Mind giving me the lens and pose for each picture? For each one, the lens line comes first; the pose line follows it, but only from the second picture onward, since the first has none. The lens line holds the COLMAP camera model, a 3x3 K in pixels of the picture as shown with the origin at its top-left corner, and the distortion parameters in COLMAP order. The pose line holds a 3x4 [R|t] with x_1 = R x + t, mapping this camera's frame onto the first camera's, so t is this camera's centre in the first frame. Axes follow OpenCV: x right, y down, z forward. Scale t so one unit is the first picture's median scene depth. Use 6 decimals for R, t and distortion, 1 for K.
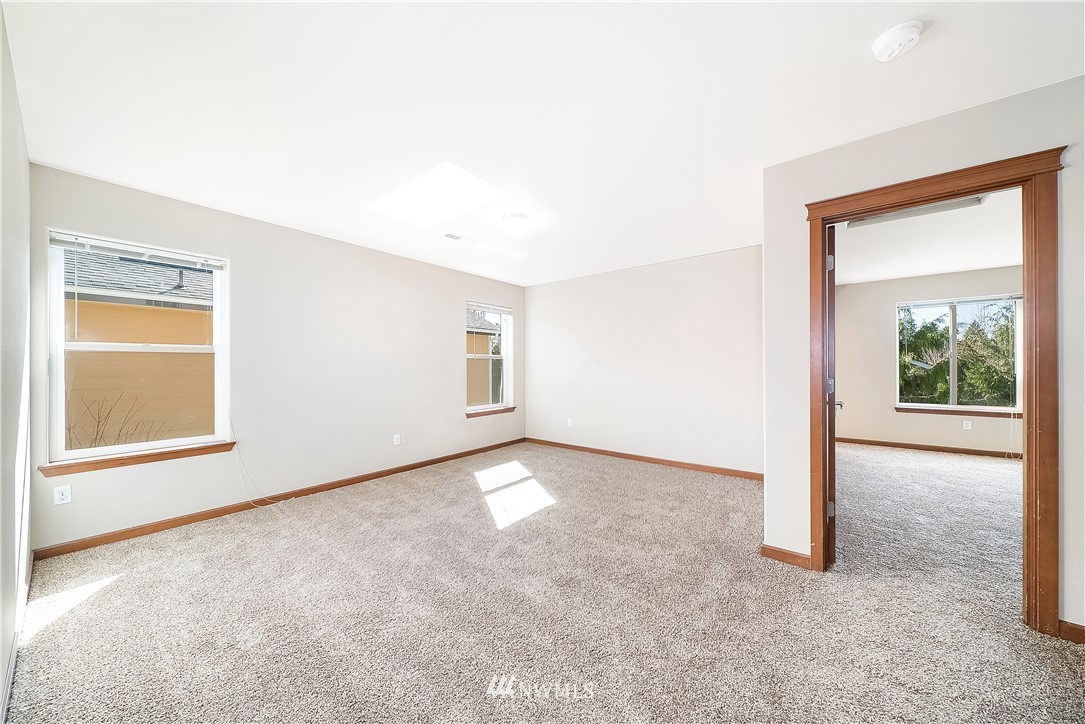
lens RADIAL K [[374.5, 0, 538.4], [0, 374.5, 368.2], [0, 0, 1]] dist [-0.001892, -0.000007]
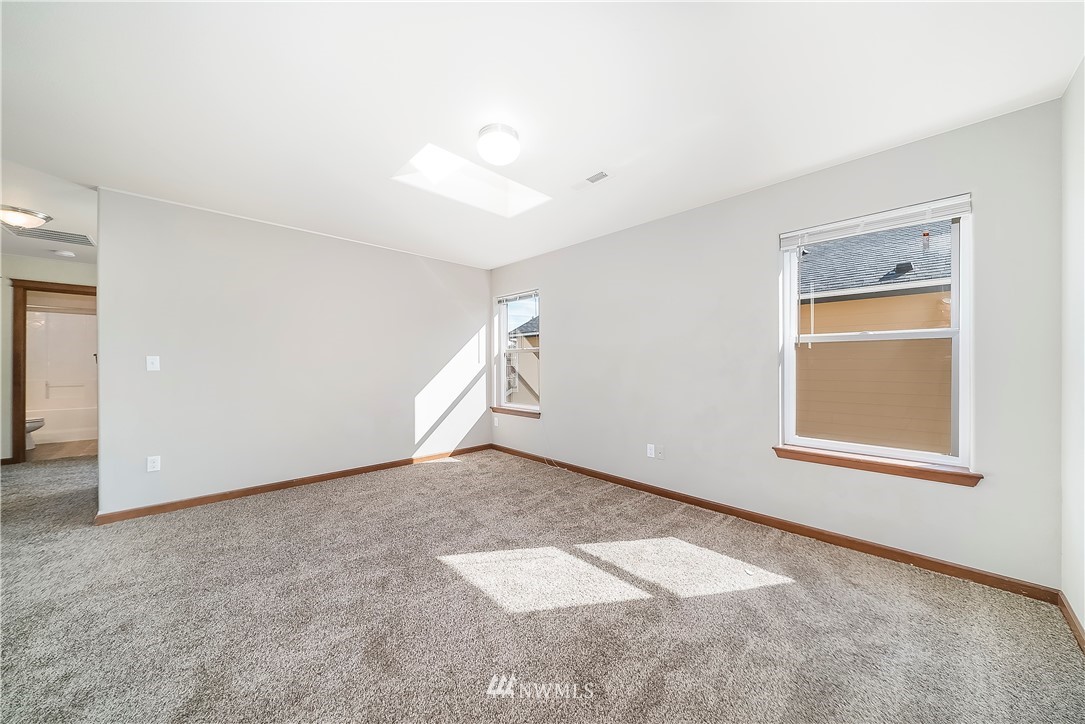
lens RADIAL K [[374.5, 0, 539.7], [0, 374.5, 364.4], [0, 0, 1]] dist [-0.001892, -0.000007]
pose [[-0.140675, 0.014048, -0.989956, 0.604195], [0.006509, 0.999891, 0.013264, -0.011327], [0.990034, -0.004578, -0.140751, 1.169748]]
